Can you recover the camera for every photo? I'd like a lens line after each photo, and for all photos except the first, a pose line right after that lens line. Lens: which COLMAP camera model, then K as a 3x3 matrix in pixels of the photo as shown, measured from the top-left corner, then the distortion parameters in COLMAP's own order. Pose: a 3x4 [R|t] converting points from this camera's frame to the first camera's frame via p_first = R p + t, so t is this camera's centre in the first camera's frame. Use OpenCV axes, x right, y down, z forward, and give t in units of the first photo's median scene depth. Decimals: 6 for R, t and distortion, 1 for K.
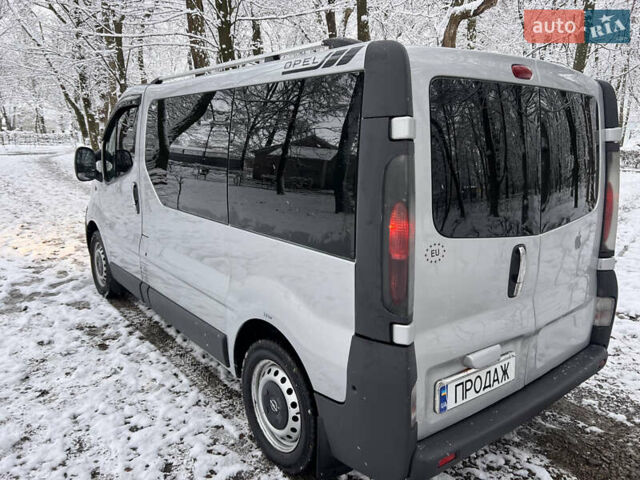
lens RADIAL K [[488.8, 0, 329.8], [0, 488.8, 235.4], [0, 0, 1]] dist [0.051017, -0.052680]
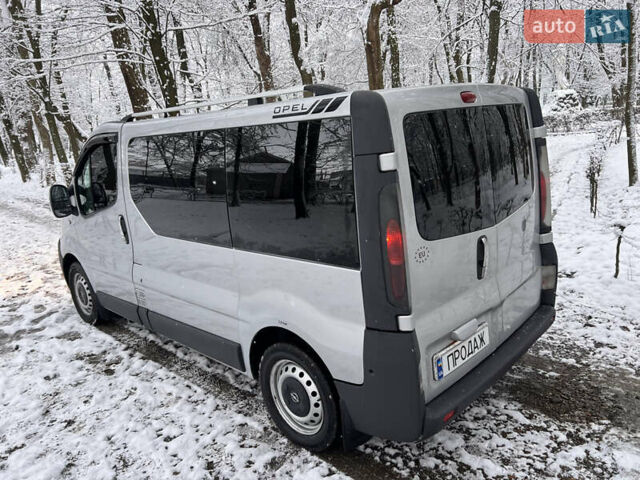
lens RADIAL K [[488.8, 0, 329.8], [0, 488.8, 235.4], [0, 0, 1]] dist [0.051017, -0.052680]
pose [[0.985446, -0.127325, 0.112623, -0.100520], [0.124542, 0.991716, 0.031440, -0.054019], [-0.115694, -0.016956, 0.993140, -0.140898]]
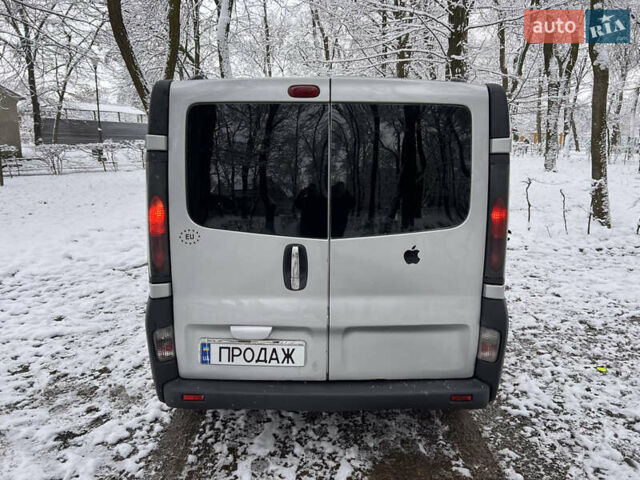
lens RADIAL K [[489.4, 0, 320.0], [0, 489.4, 240.0], [0, 0, 1]] dist [0.041404, -0.002581]
pose [[0.783059, 0.113783, -0.611451, 0.861318], [-0.116350, 0.992566, 0.035698, -0.028814], [0.610967, 0.043189, 0.790477, 0.113825]]
